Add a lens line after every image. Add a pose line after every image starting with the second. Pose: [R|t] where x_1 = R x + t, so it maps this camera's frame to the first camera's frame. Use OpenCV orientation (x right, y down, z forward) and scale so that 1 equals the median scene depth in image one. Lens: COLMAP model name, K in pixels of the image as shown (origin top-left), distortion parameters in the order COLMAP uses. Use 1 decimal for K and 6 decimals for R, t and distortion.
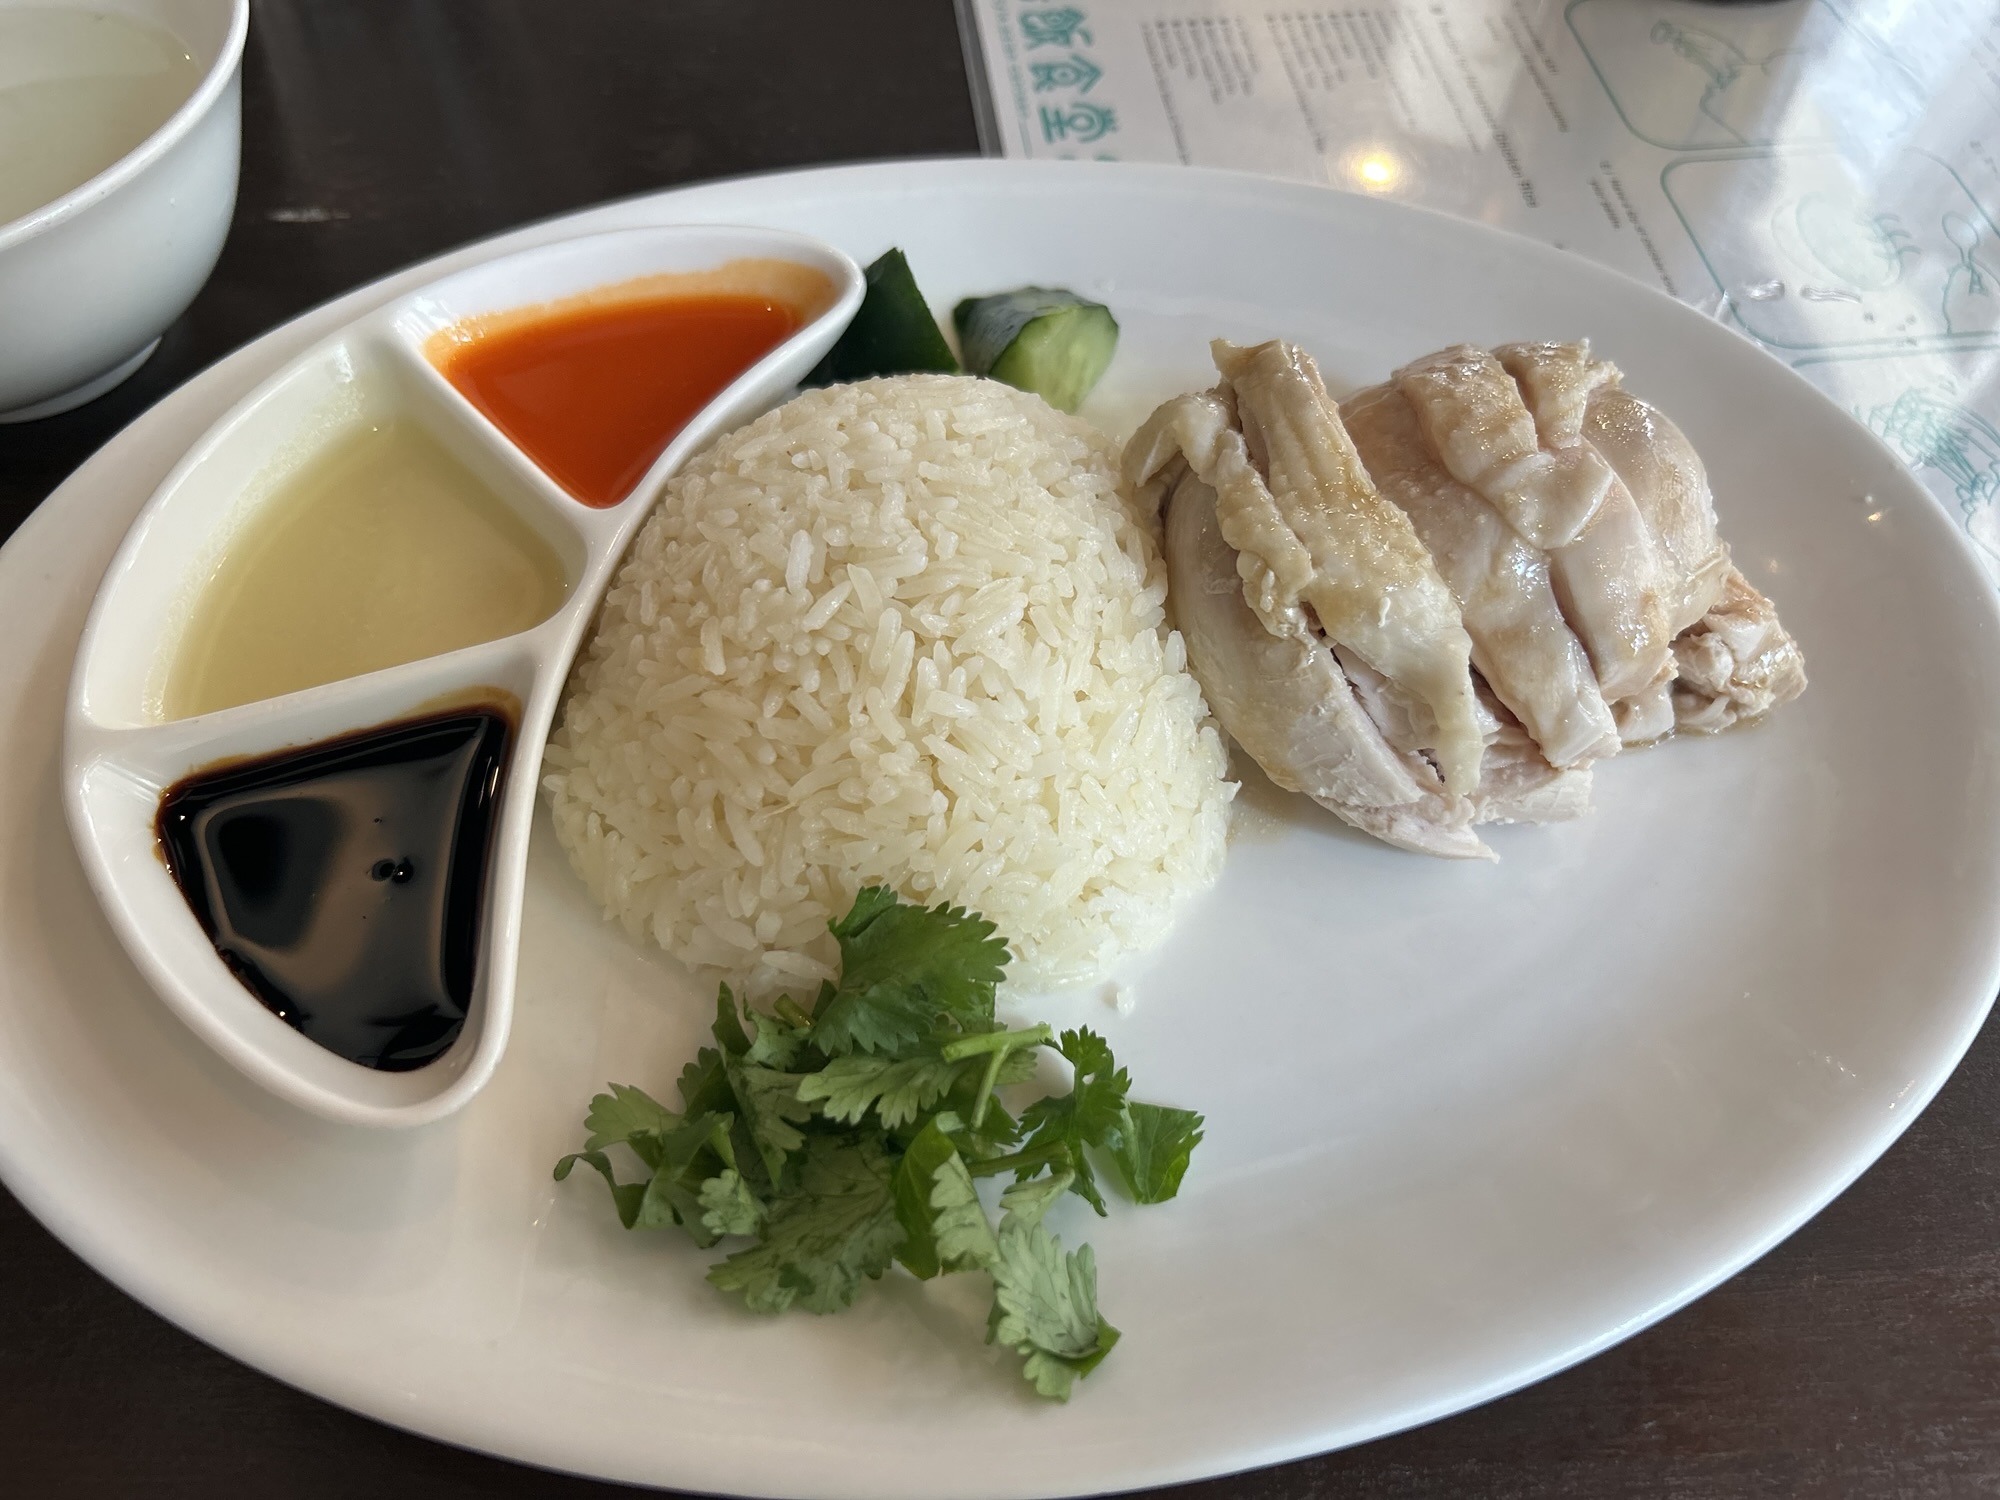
lens RADIAL K [[1620.8, 0, 1000.0], [0, 1620.8, 750.0], [0, 0, 1]] dist [0.036350, -0.142166]
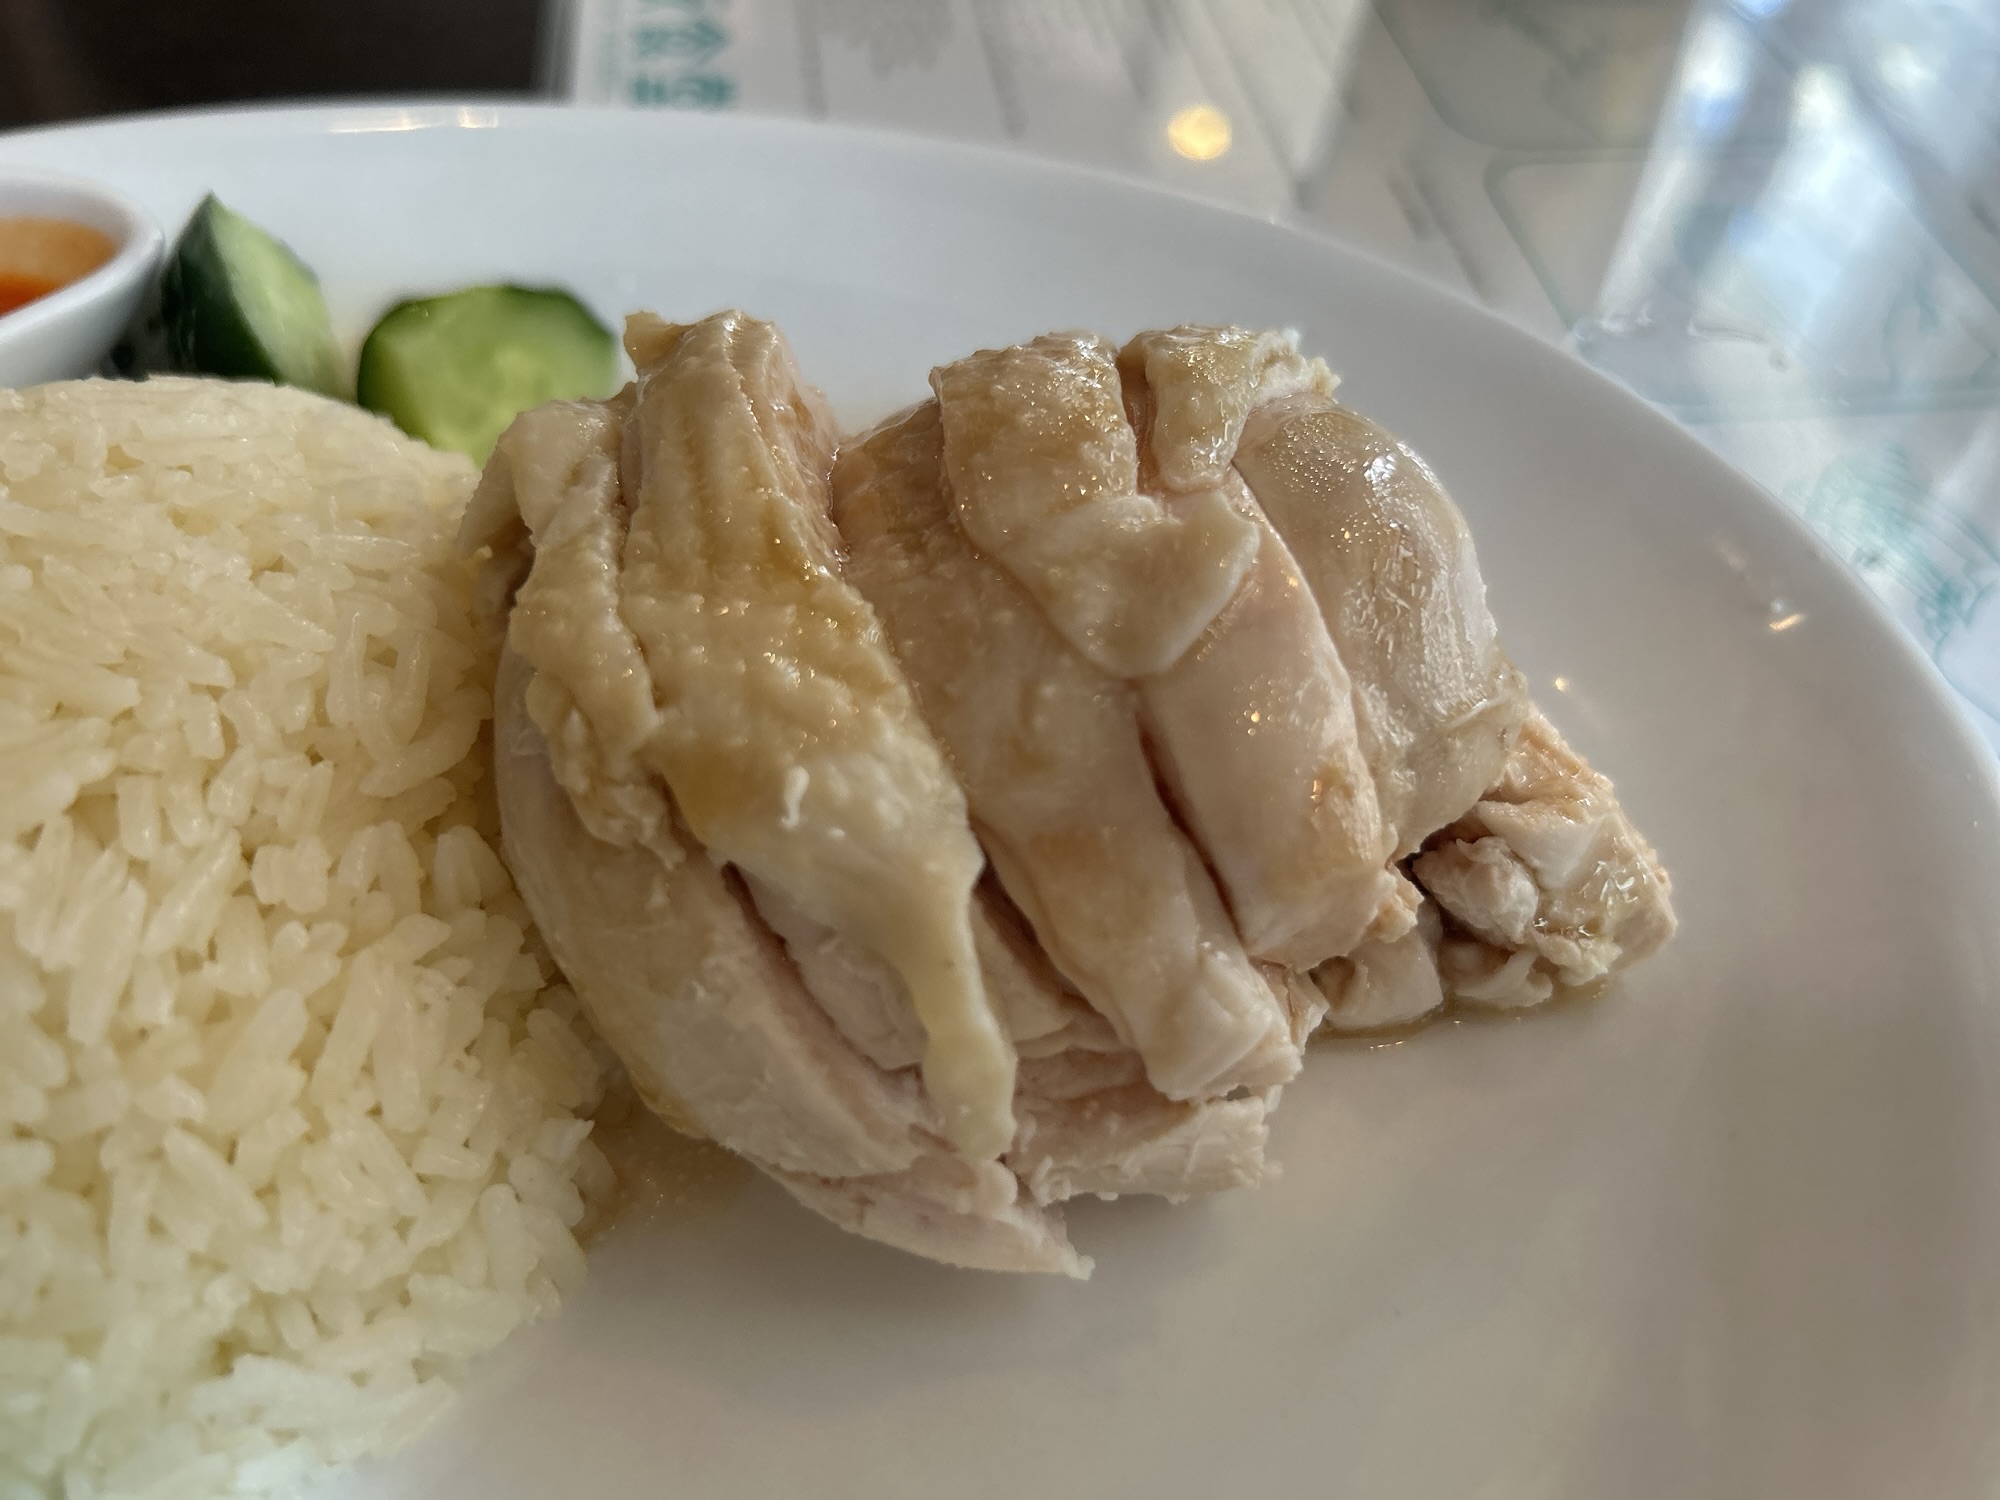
lens RADIAL K [[1620.8, 0, 1000.0], [0, 1620.8, 750.0], [0, 0, 1]] dist [0.036350, -0.142166]
pose [[0.999765, 0.010880, 0.018770, 0.285751], [-0.009082, 0.995591, -0.093361, -0.053342], [-0.019703, 0.093168, 0.995455, 0.500069]]
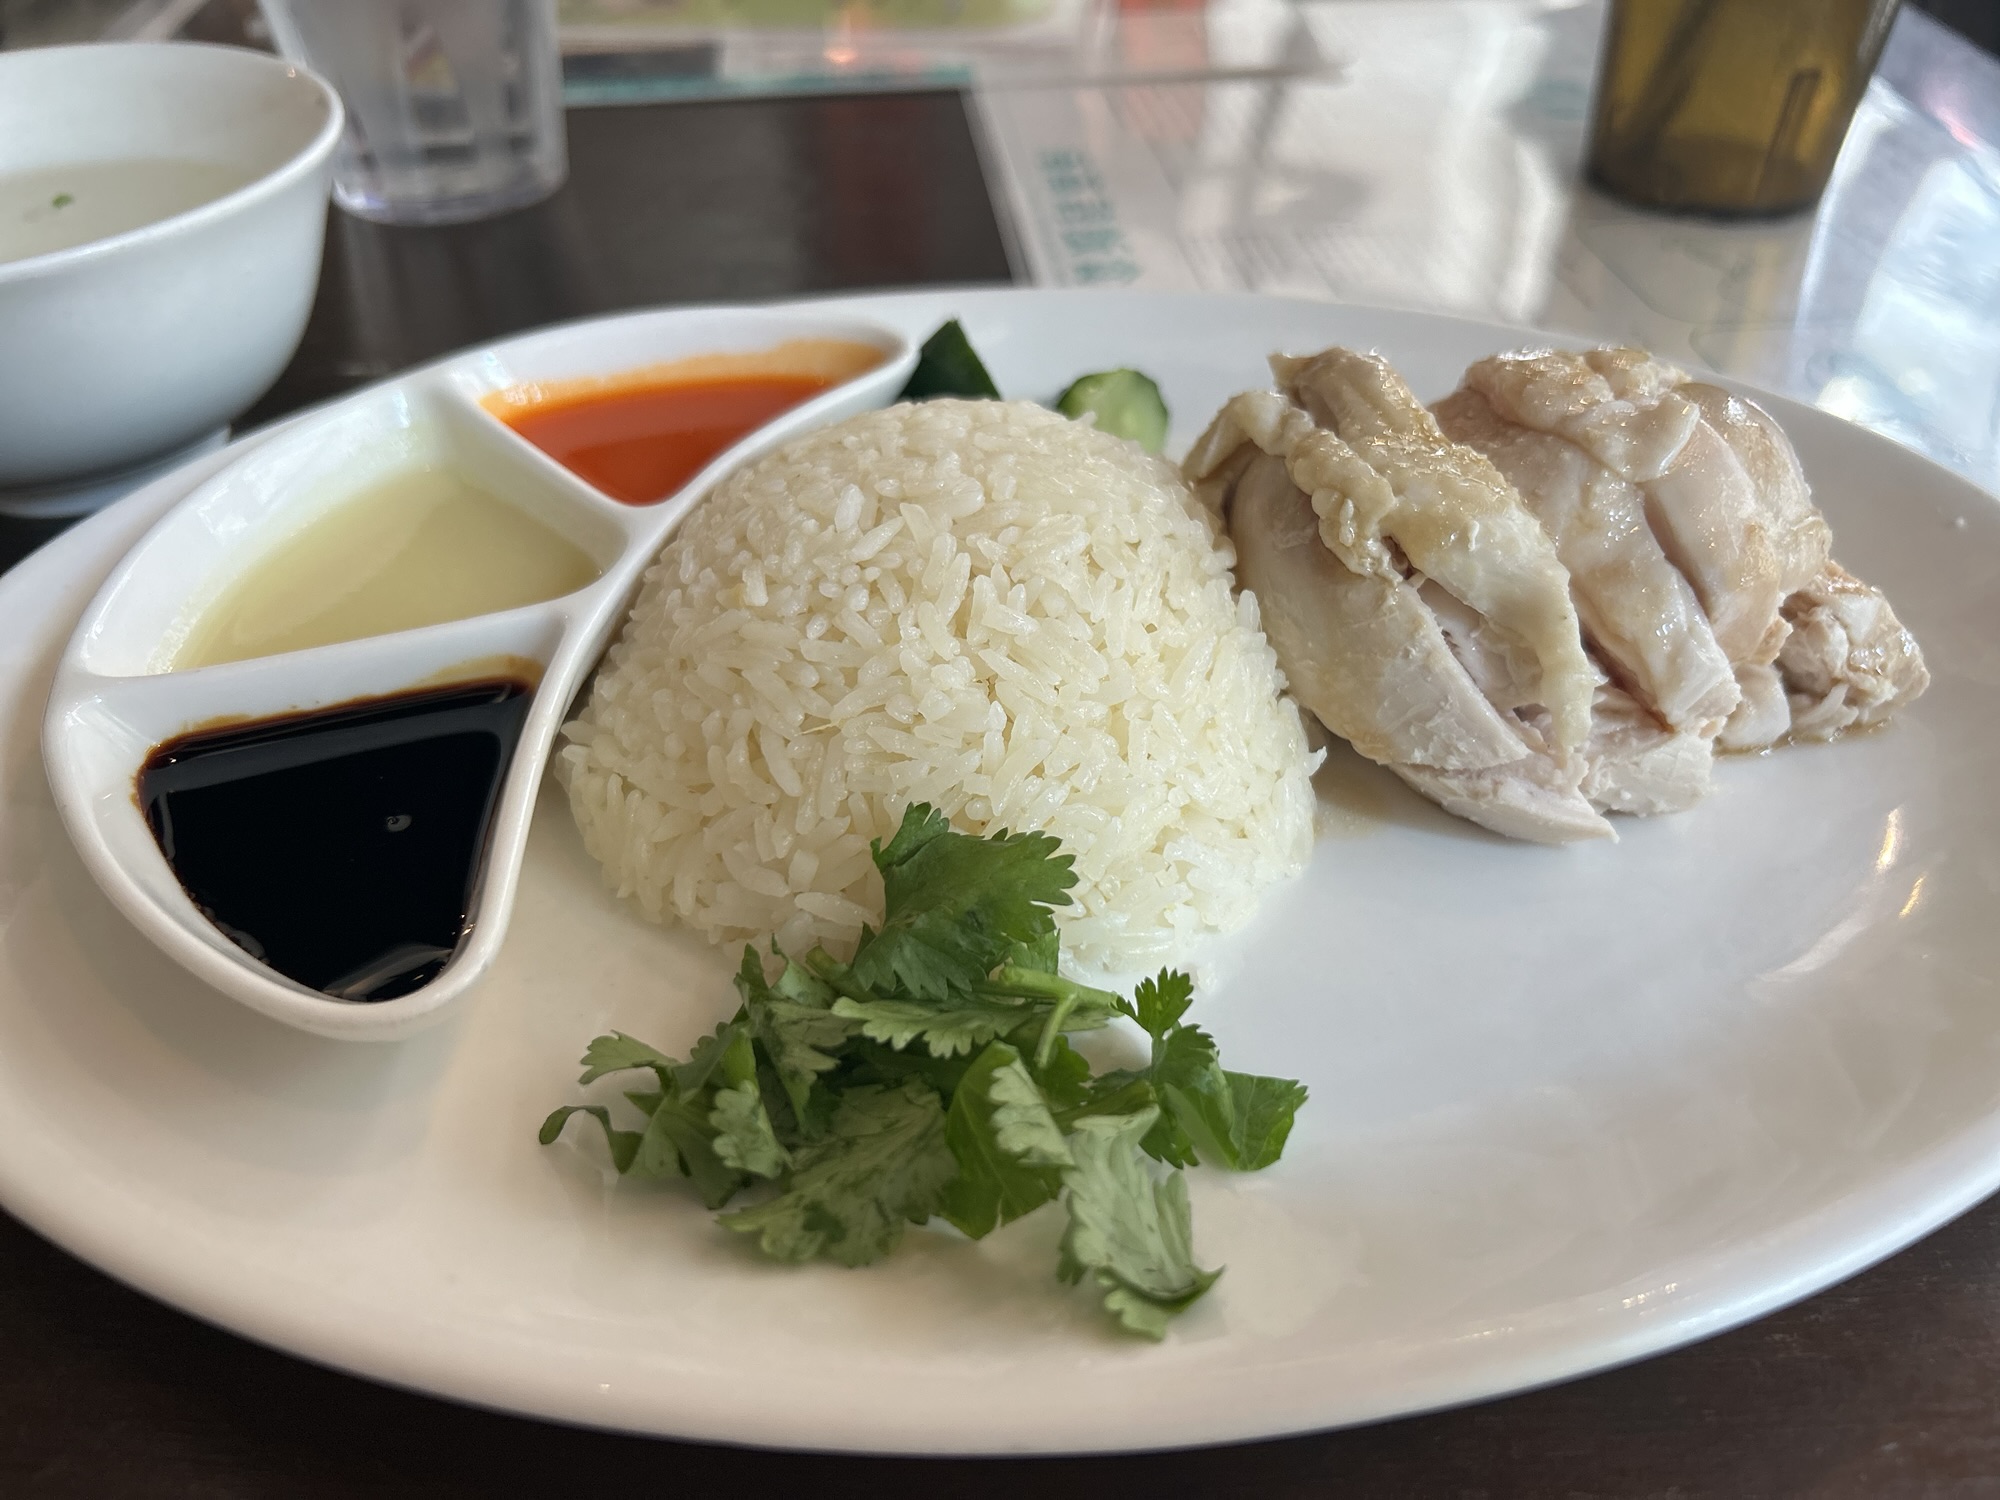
lens RADIAL K [[1620.8, 0, 1000.0], [0, 1620.8, 750.0], [0, 0, 1]] dist [0.036350, -0.142166]
pose [[0.999857, -0.001577, -0.016833, -0.019976], [-0.003280, 0.958627, -0.284646, 0.295923], [0.016586, 0.284661, 0.958485, 0.132438]]
